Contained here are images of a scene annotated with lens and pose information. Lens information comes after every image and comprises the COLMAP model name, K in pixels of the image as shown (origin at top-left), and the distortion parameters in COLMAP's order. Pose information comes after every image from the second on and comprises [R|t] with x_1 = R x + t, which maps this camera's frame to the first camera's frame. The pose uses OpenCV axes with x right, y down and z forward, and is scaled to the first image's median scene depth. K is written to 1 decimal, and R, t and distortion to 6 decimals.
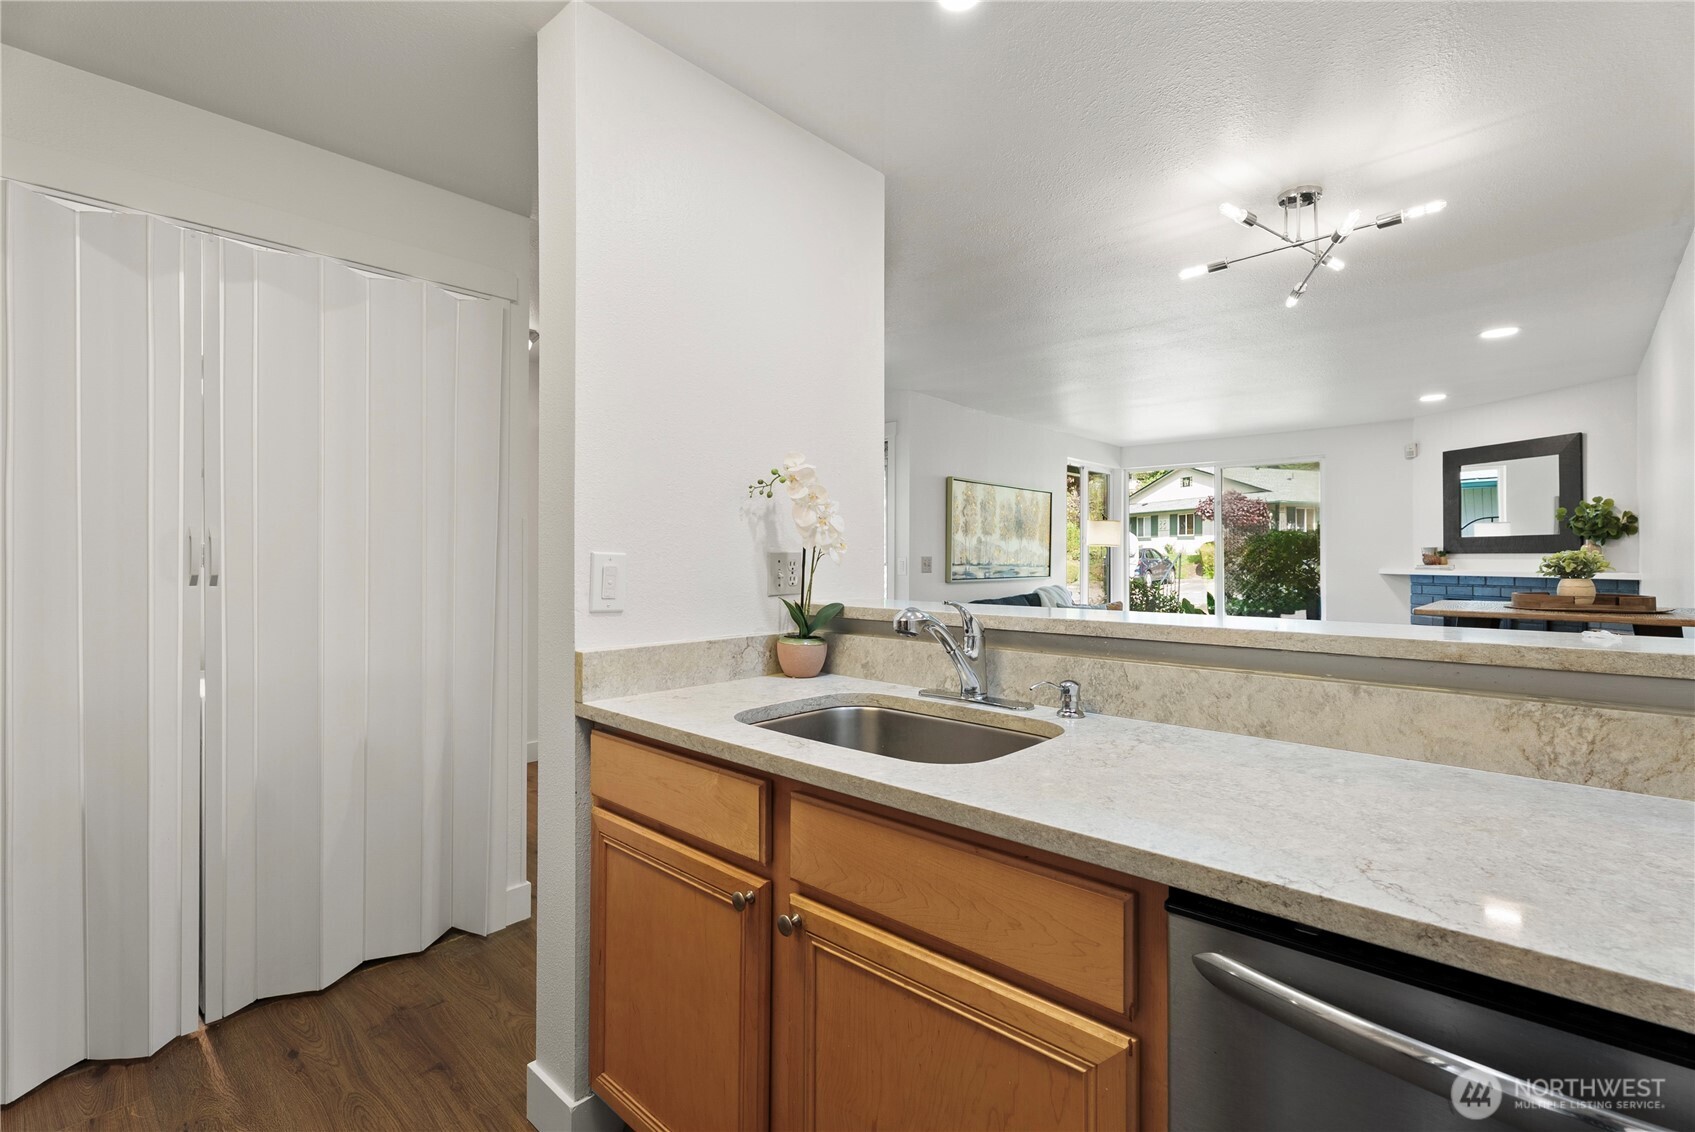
lens RADIAL K [[772.5, 0, 844.0], [0, 772.5, 557.1], [0, 0, 1]] dist [0.004149, -0.000828]
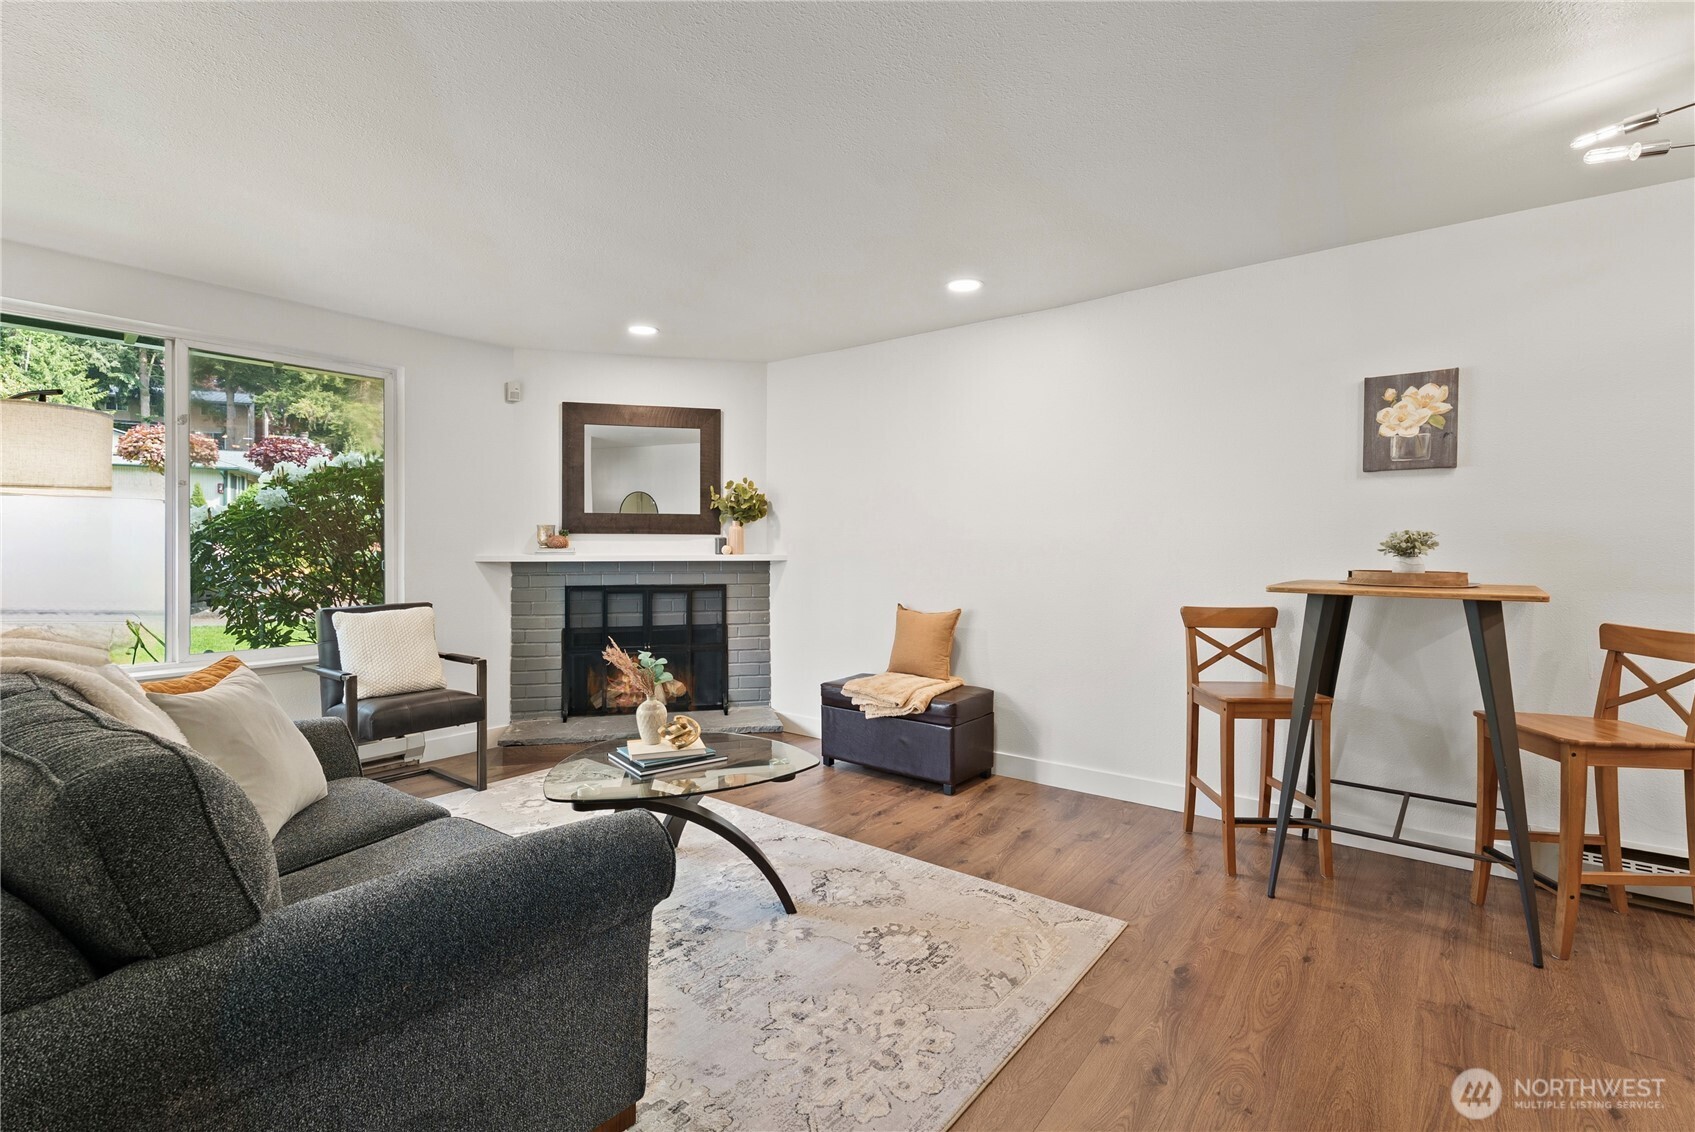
lens RADIAL K [[772.5, 0, 858.6], [0, 772.5, 553.7], [0, 0, 1]] dist [0.004149, -0.000828]
pose [[-0.091132, -0.011521, 0.995772, -0.021520], [-0.003091, 0.999932, 0.011286, 0.006324], [-0.995834, -0.002049, -0.091161, 0.779036]]
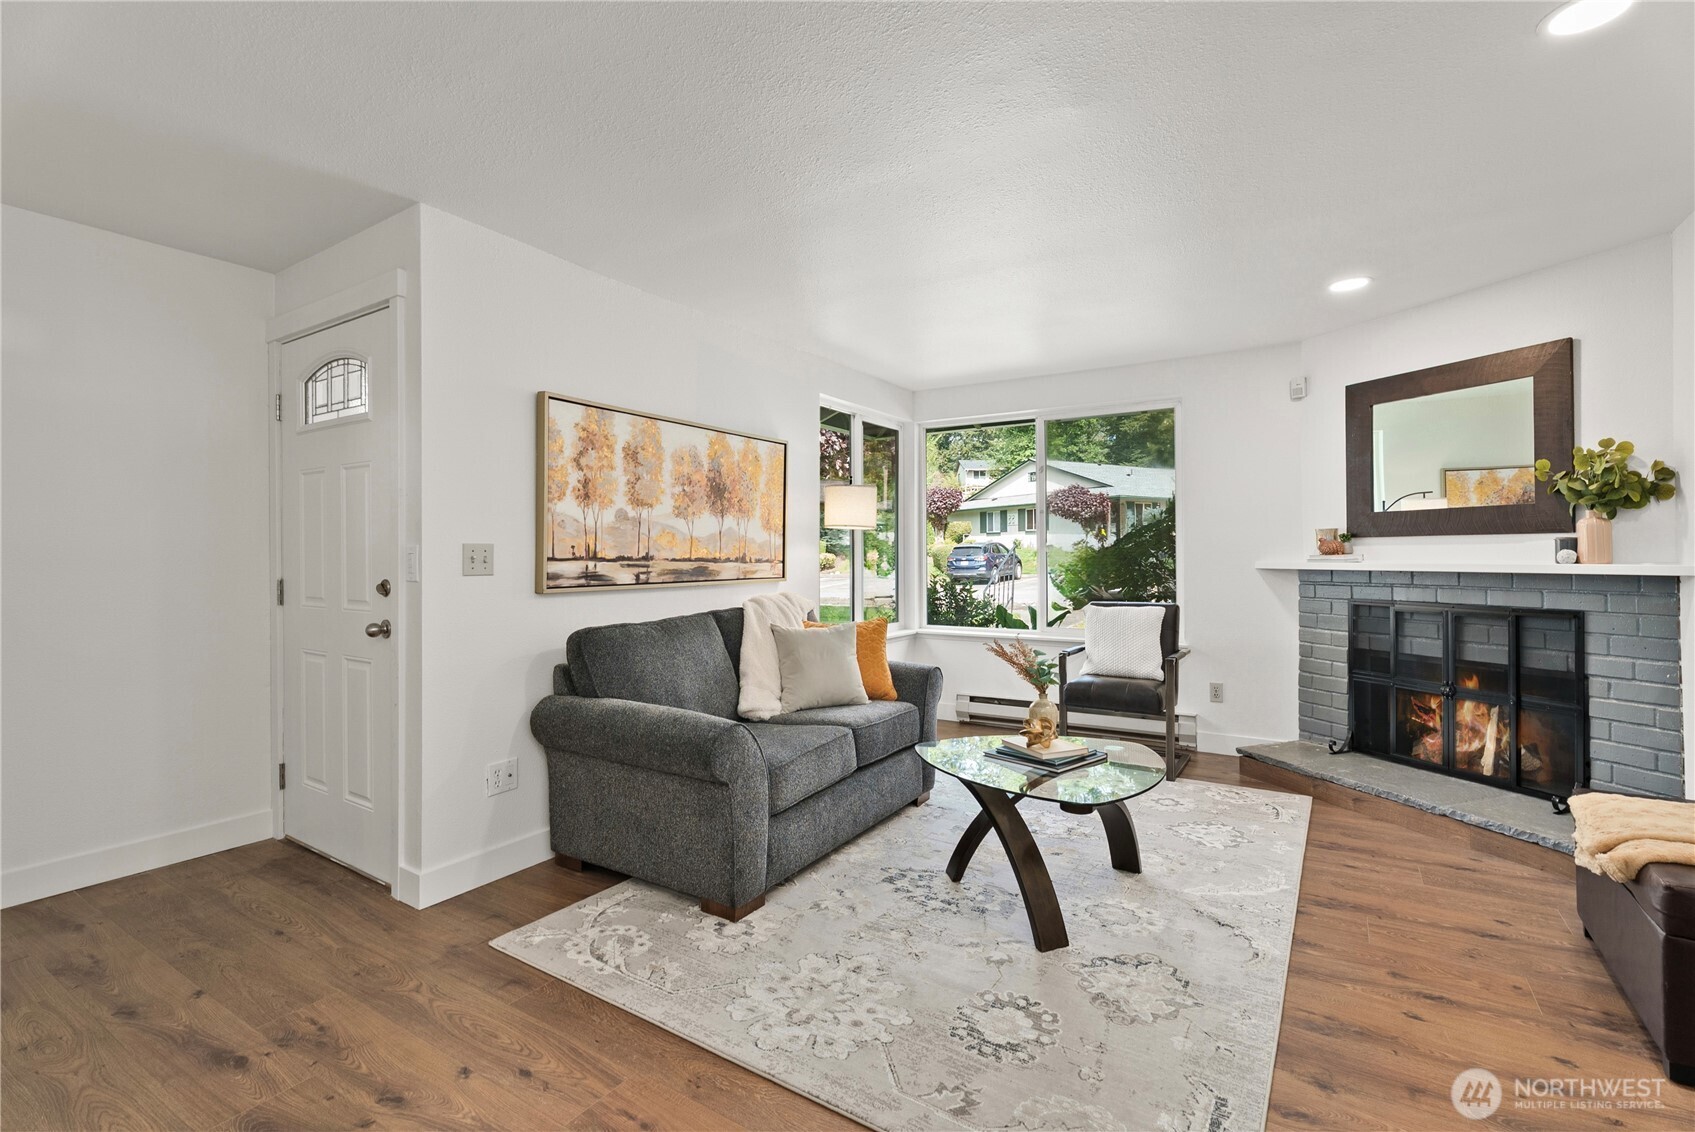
lens RADIAL K [[772.5, 0, 846.9], [0, 772.5, 560.1], [0, 0, 1]] dist [0.004149, -0.000828]
pose [[0.985110, -0.007644, 0.171758, 0.233516], [0.006440, 0.999951, 0.007567, 0.007134], [-0.171807, -0.006348, 0.985110, 0.416995]]
